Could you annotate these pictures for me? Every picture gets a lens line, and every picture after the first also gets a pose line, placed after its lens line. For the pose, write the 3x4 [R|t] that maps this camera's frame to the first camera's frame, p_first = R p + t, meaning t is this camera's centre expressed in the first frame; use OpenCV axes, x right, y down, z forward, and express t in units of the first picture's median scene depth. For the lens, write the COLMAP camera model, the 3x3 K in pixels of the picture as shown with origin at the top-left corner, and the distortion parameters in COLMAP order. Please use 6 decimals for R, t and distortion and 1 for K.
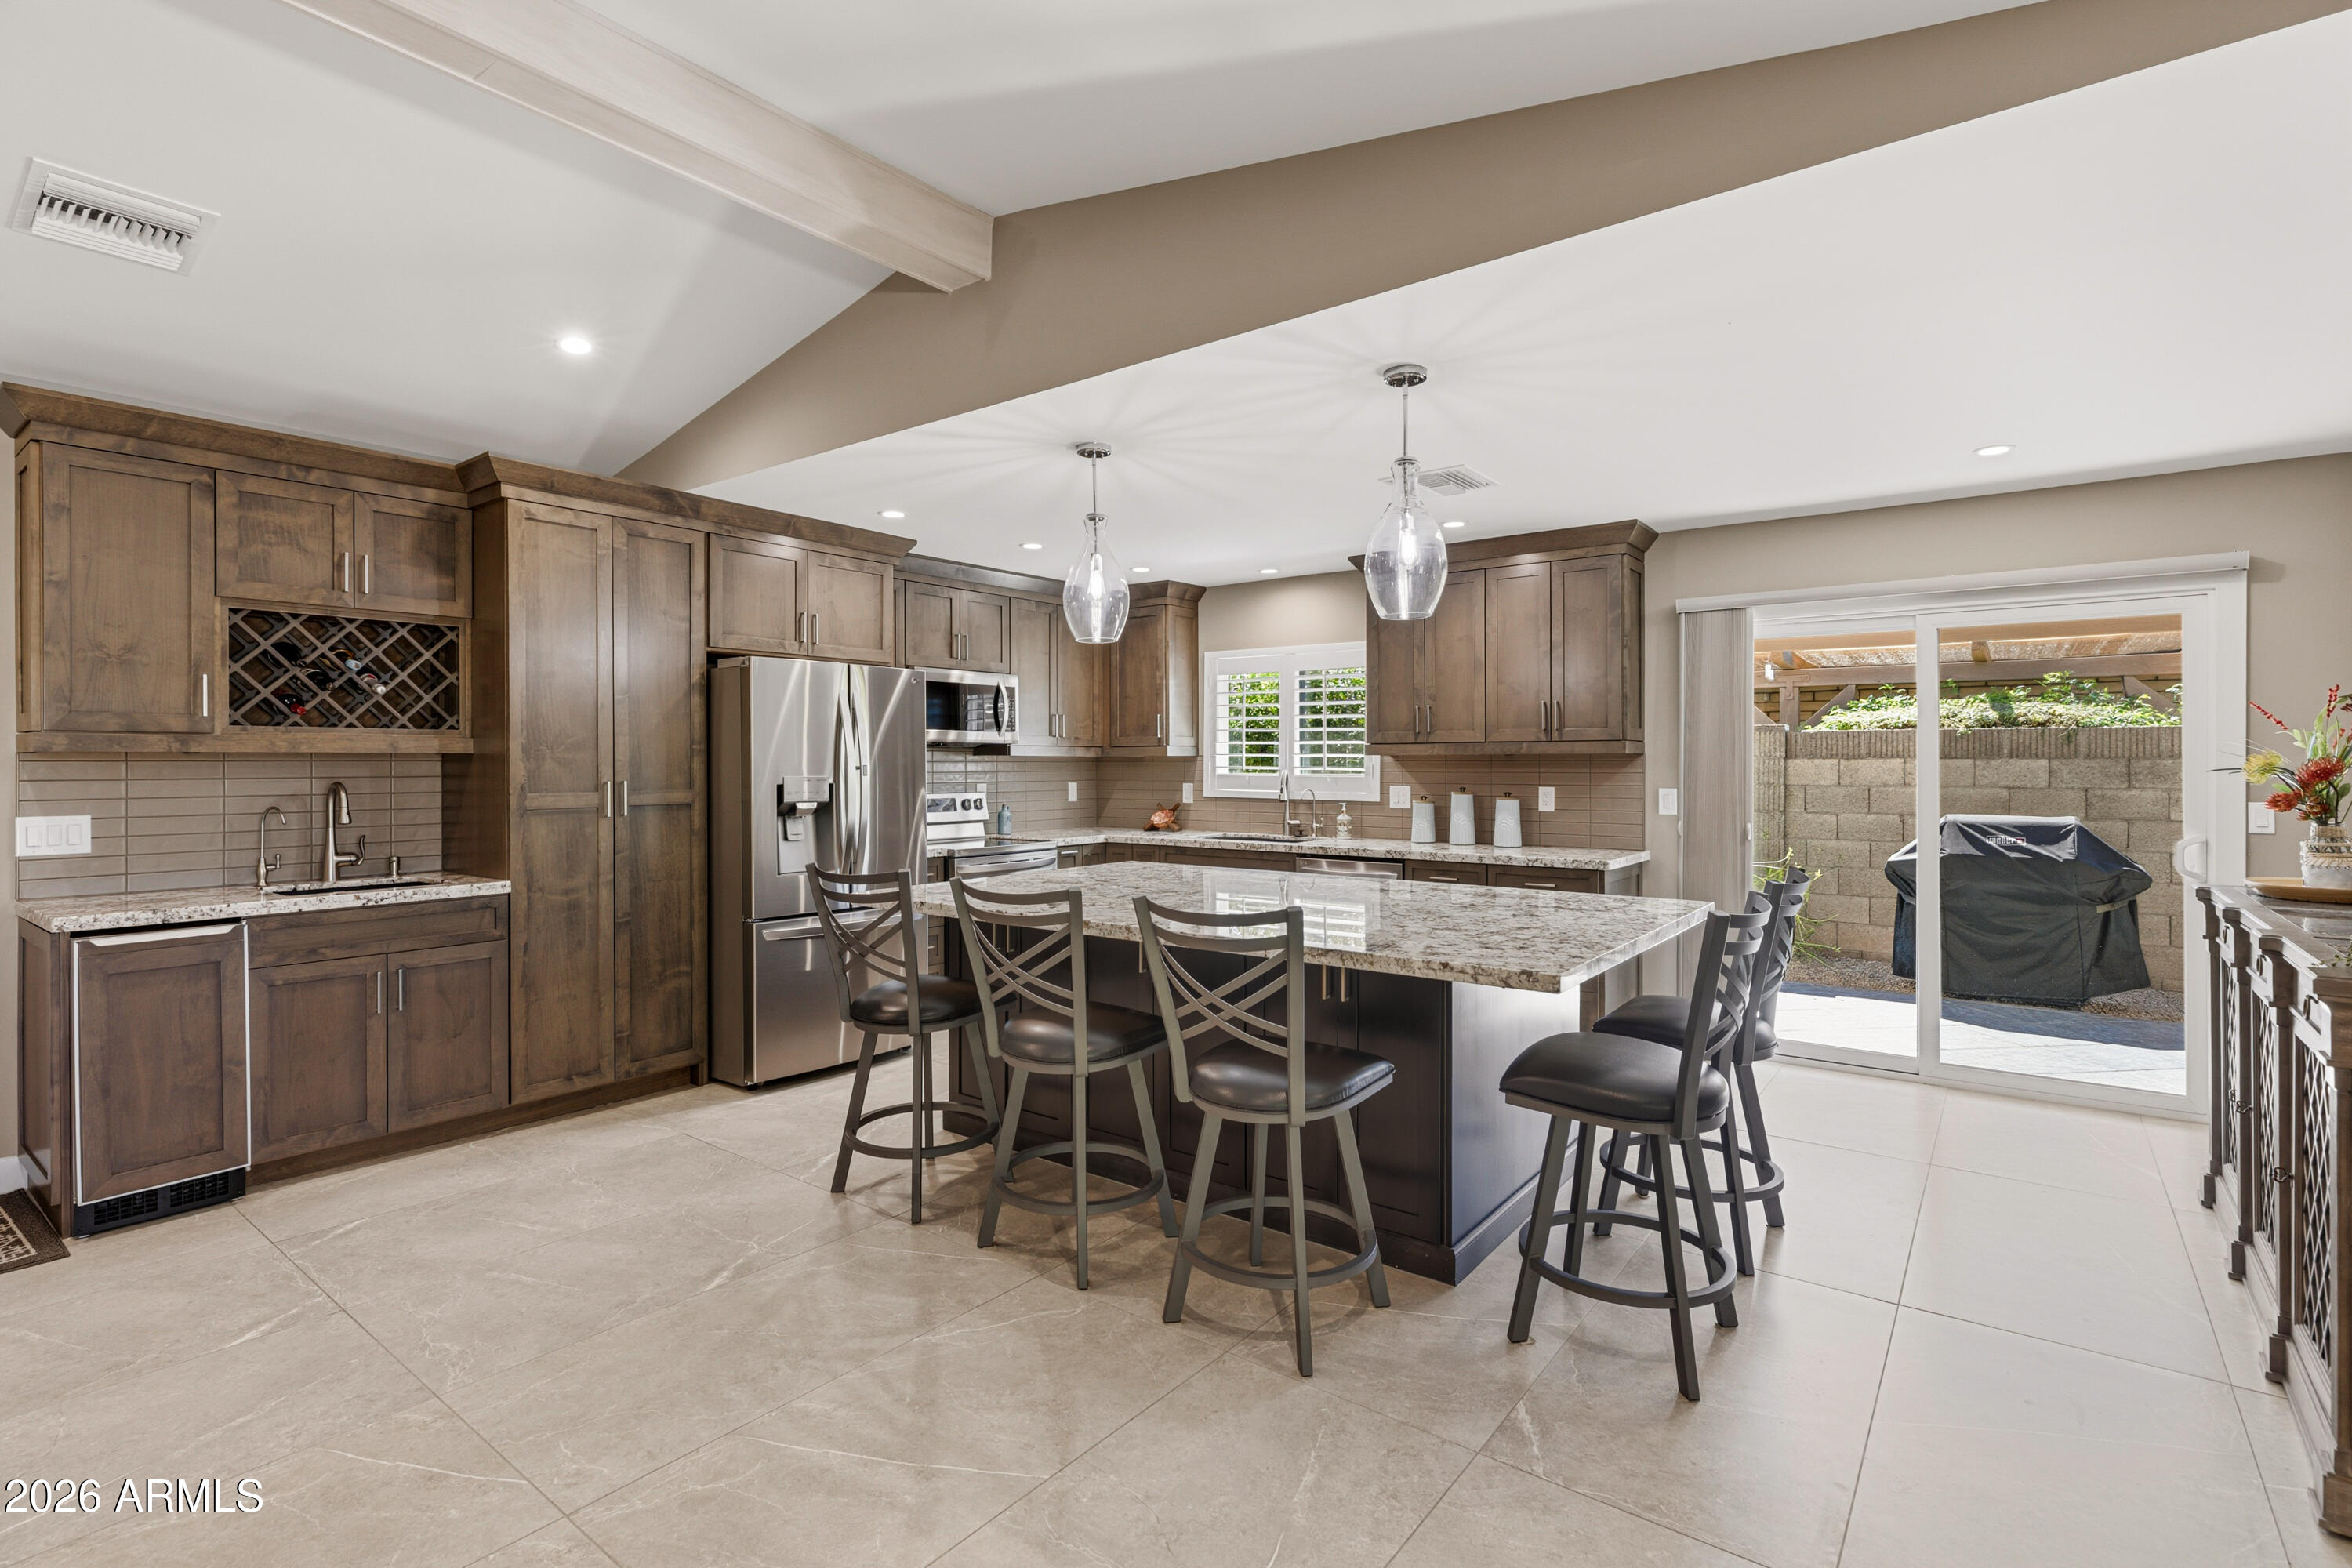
lens RADIAL K [[1123.0, 0, 1169.1], [0, 1123.0, 759.9], [0, 0, 1]] dist [-0.004099, 0.001806]
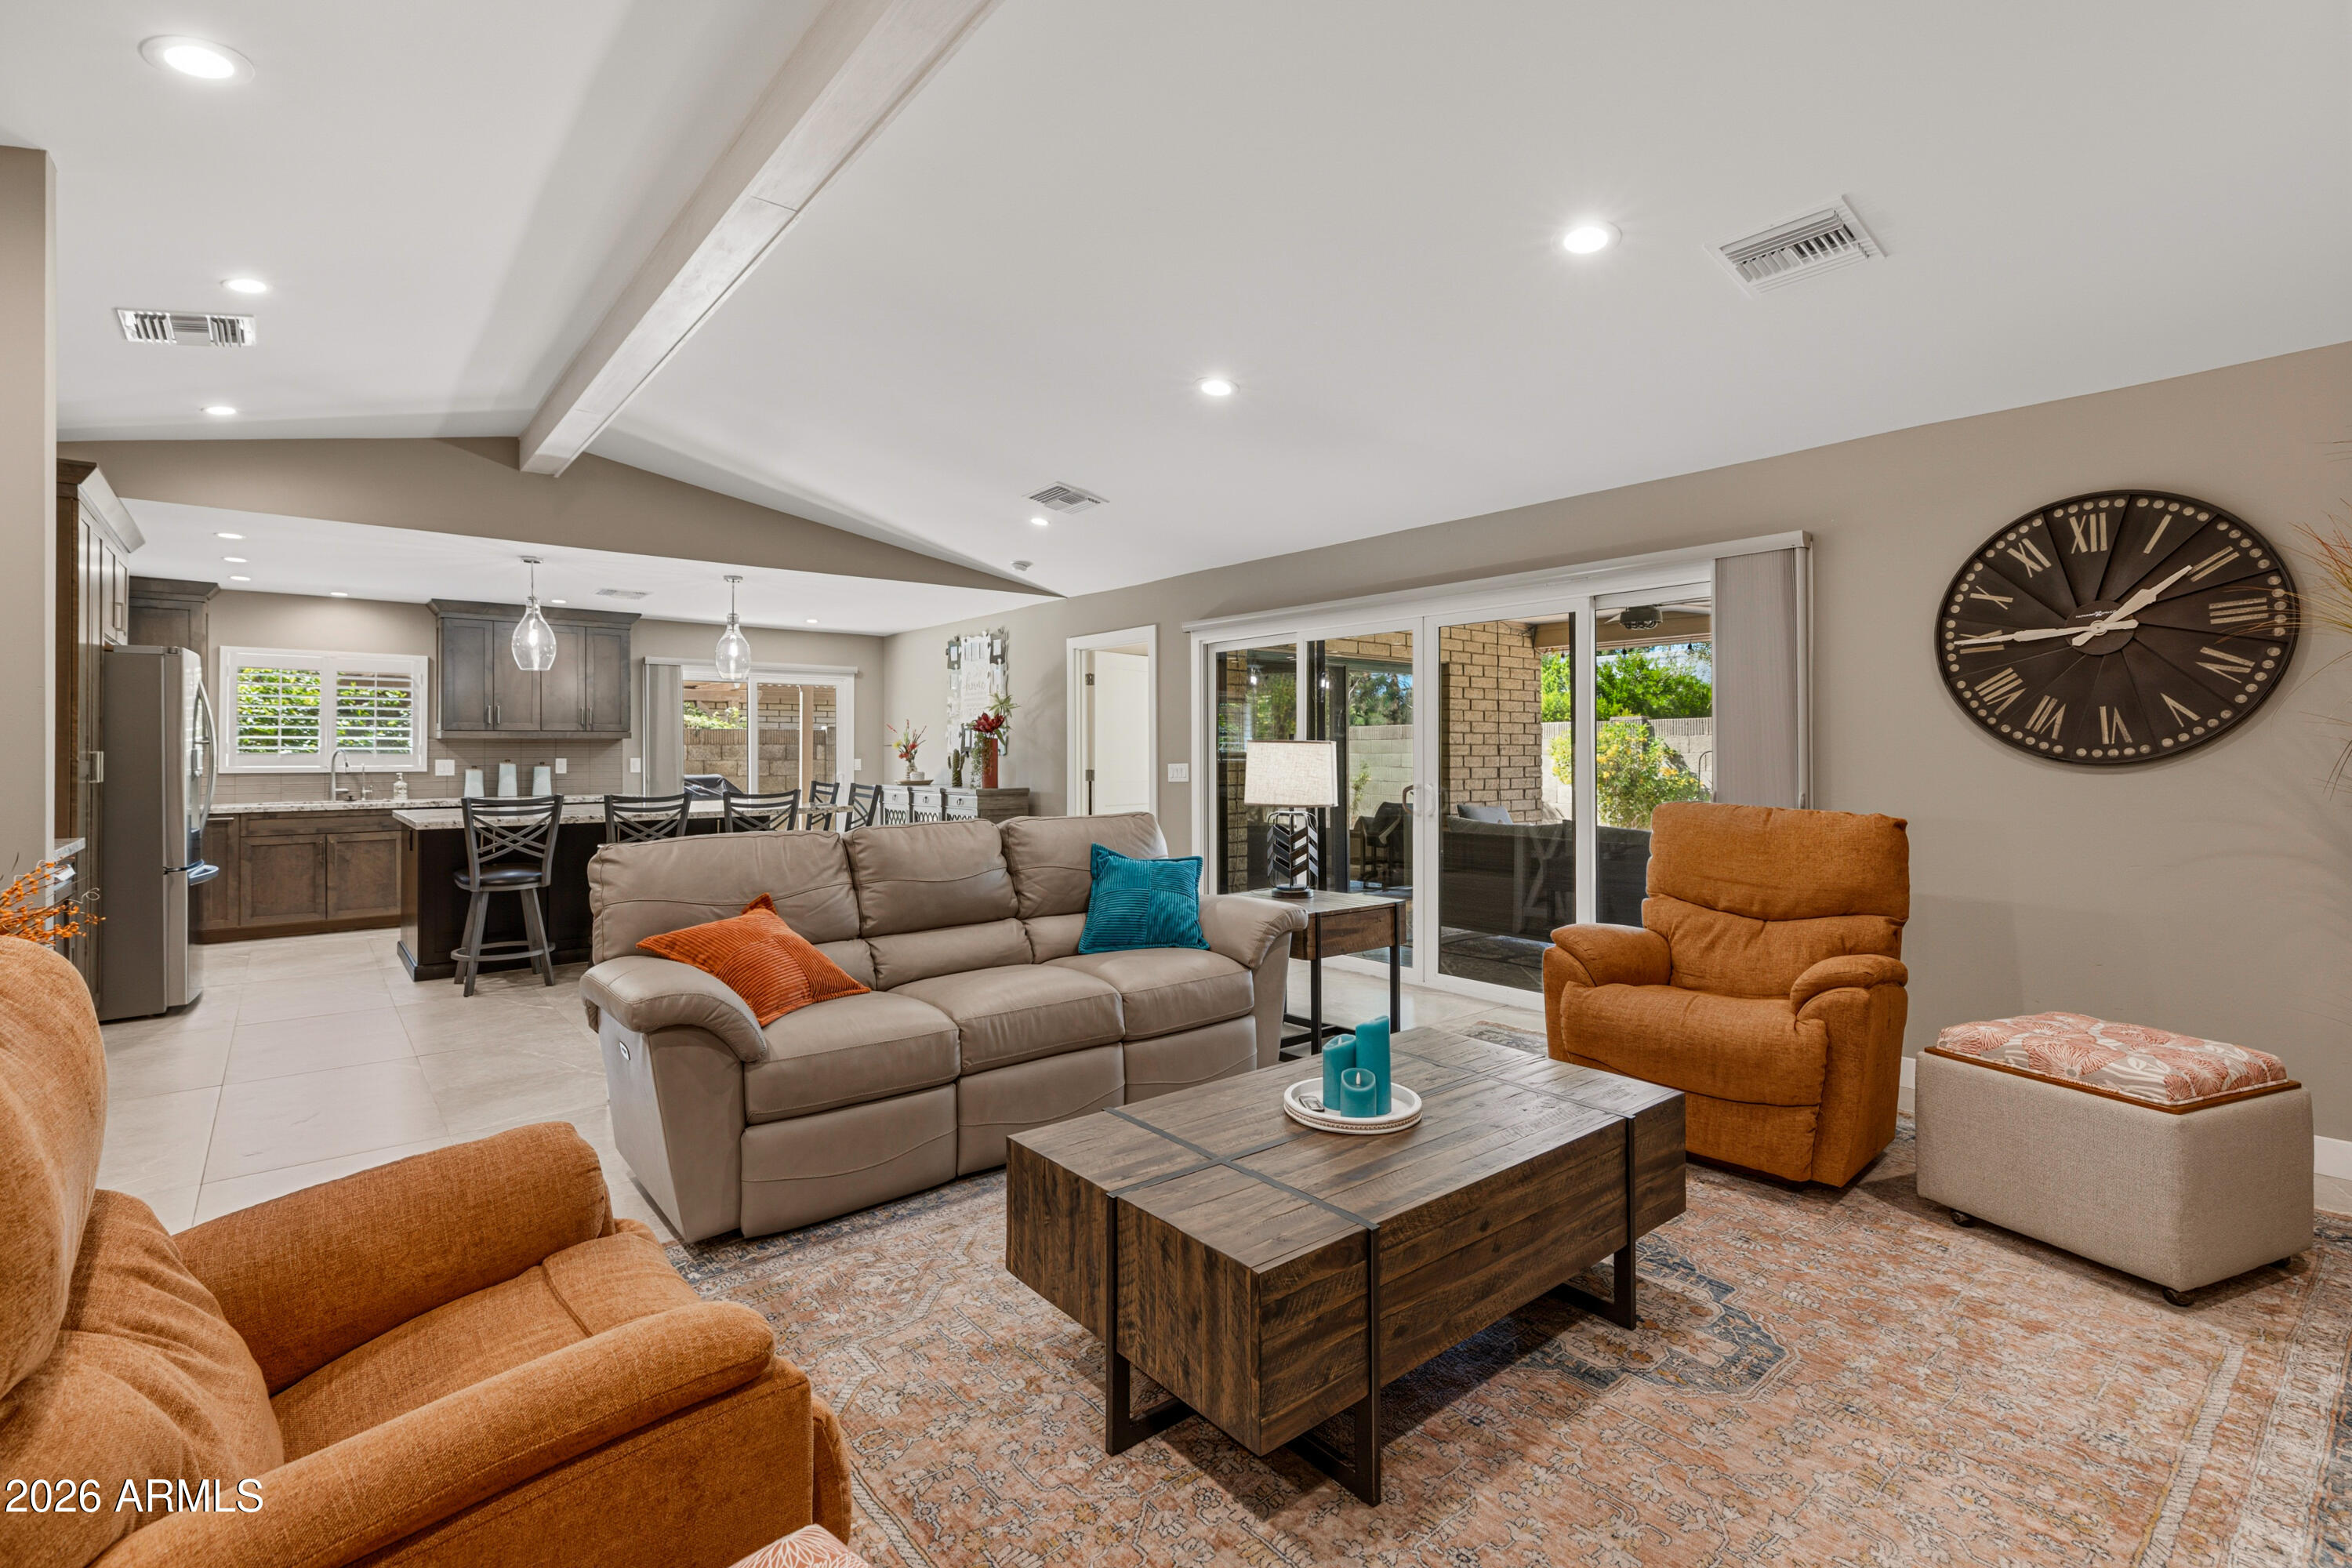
lens RADIAL K [[1064.1, 0, 1157.9], [0, 1064.1, 745.8], [0, 0, 1]] dist [0.007173, -0.001483]
pose [[0.240228, 0.005451, 0.970701, -0.984436], [0.001816, 0.999980, -0.006065, 0.016498], [-0.970715, 0.003220, 0.240213, -0.233426]]
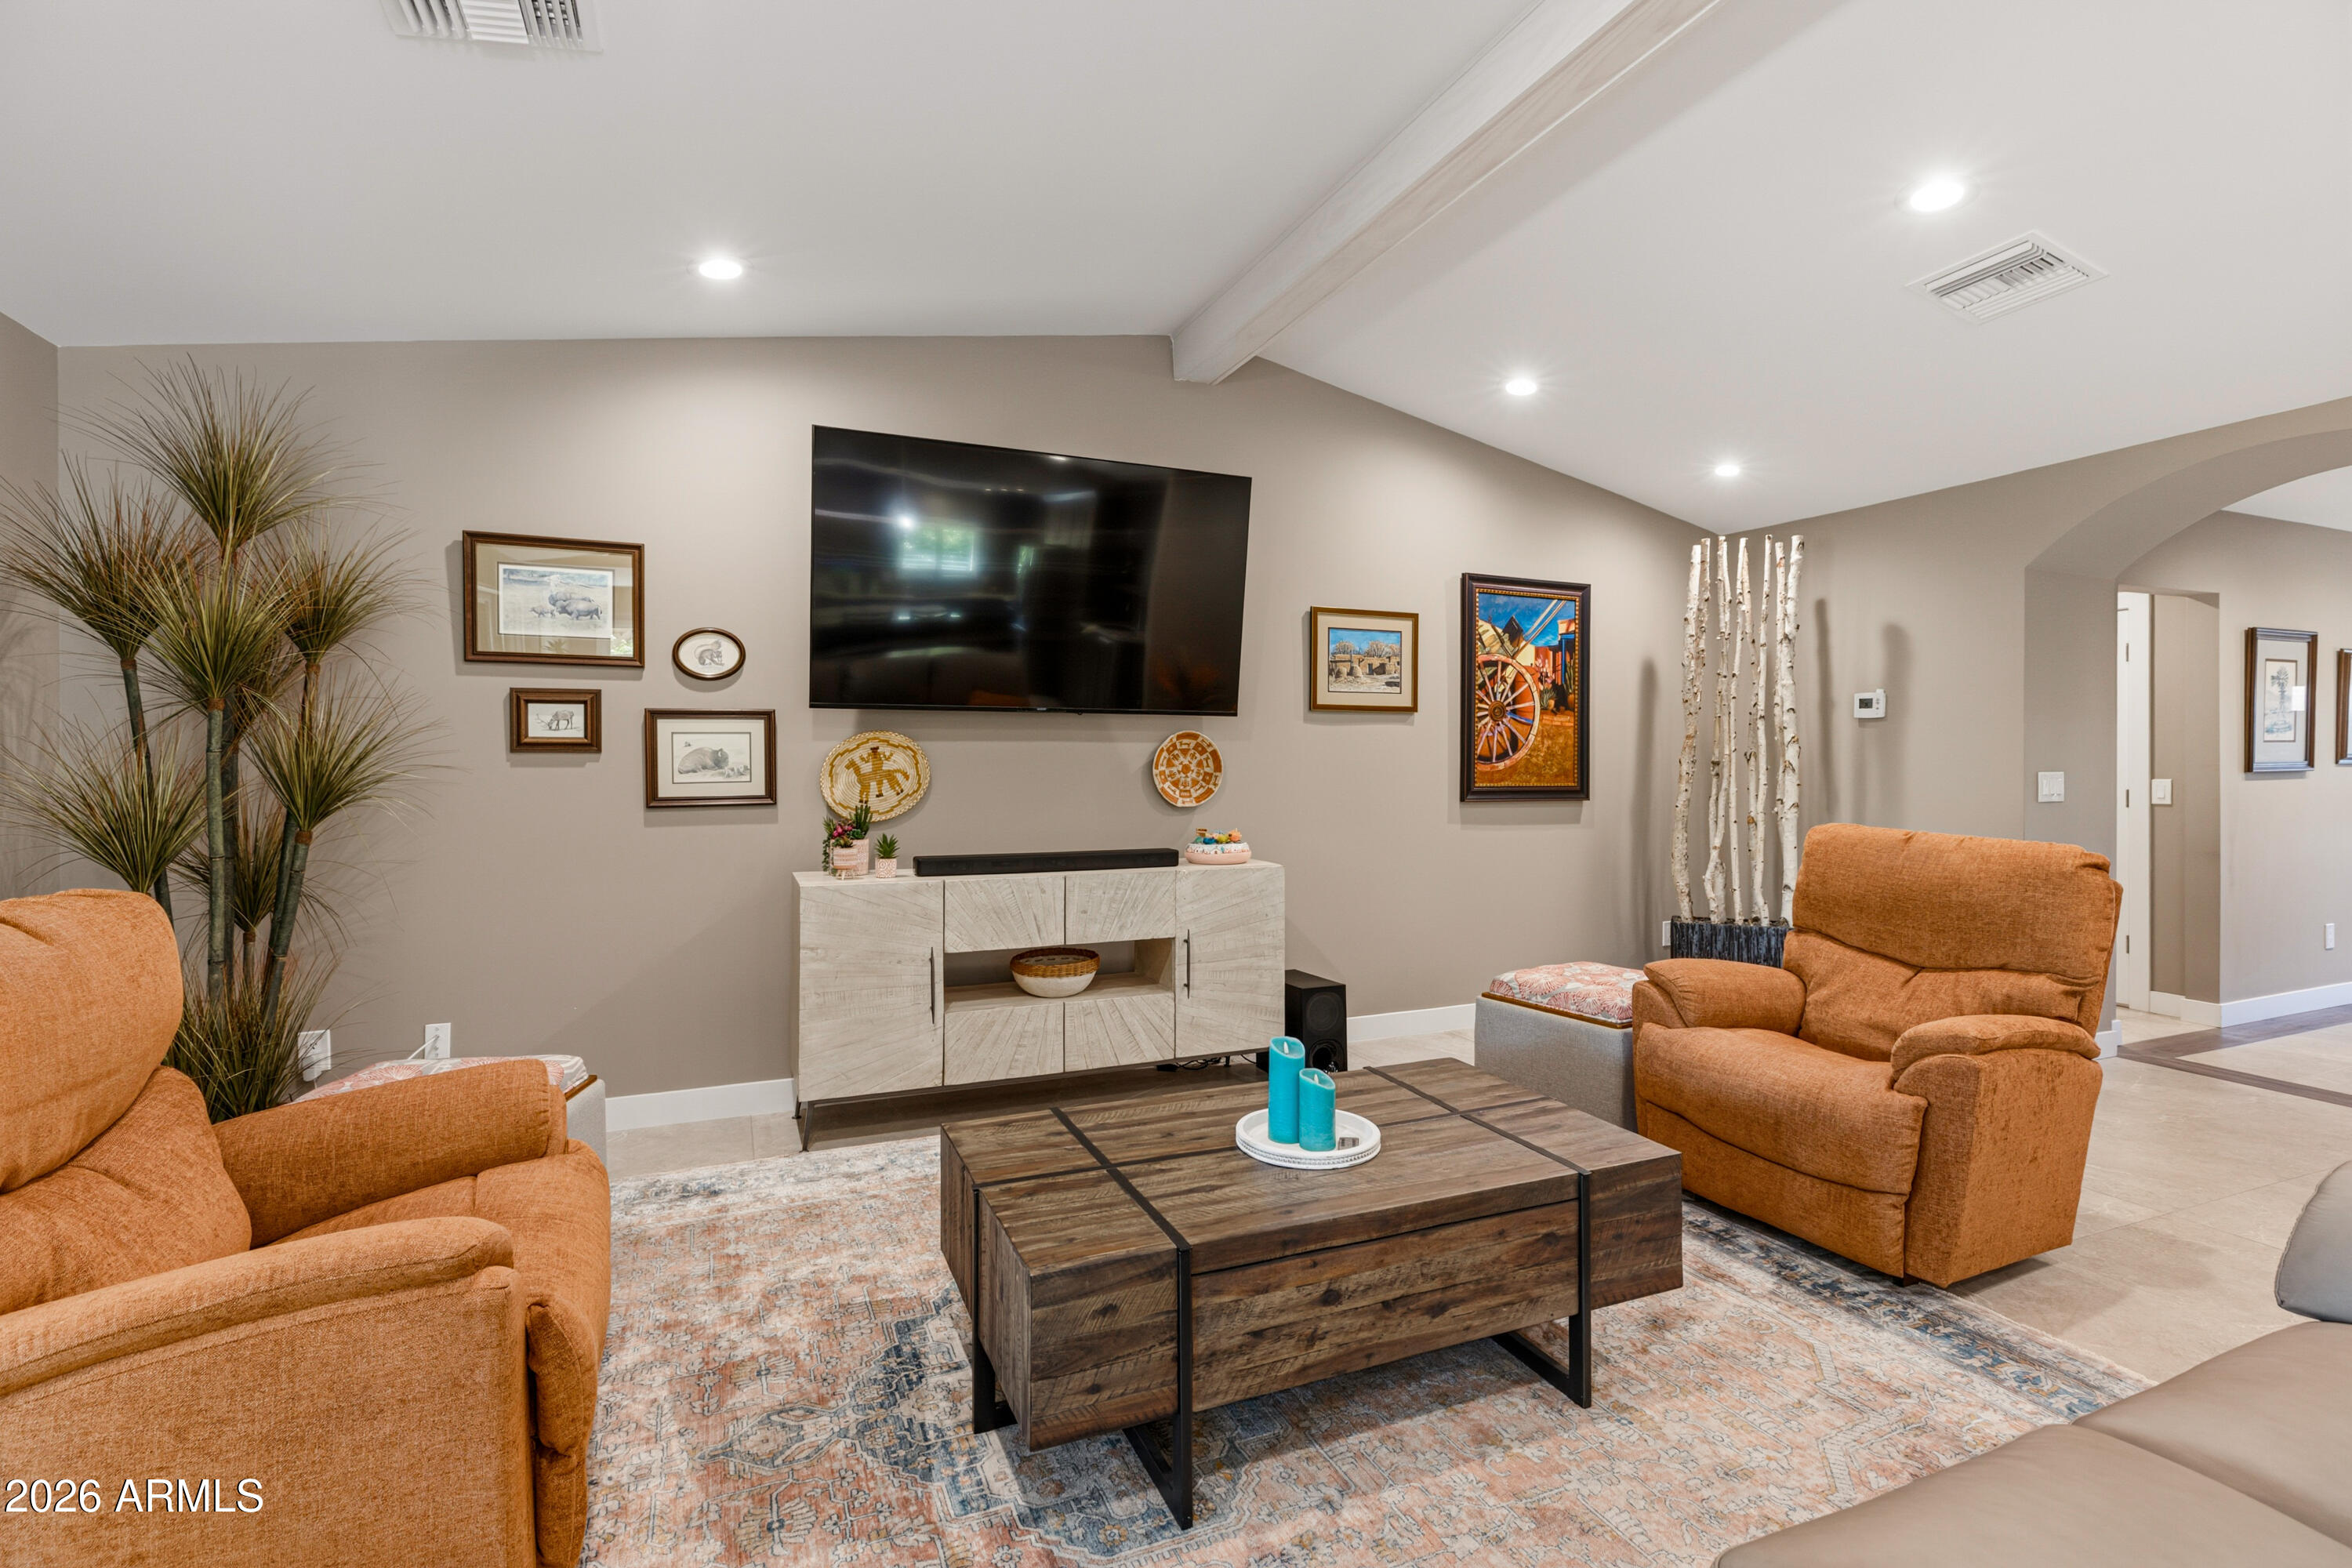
lens RADIAL K [[1064.1, 0, 1160.9], [0, 1064.1, 769.9], [0, 0, 1]] dist [0.007173, -0.001483]
pose [[-0.499064, 0.009716, -0.866511, -0.213830], [0.001485, 0.999945, 0.010356, 0.014152], [0.866564, 0.003882, -0.499051, -0.062368]]
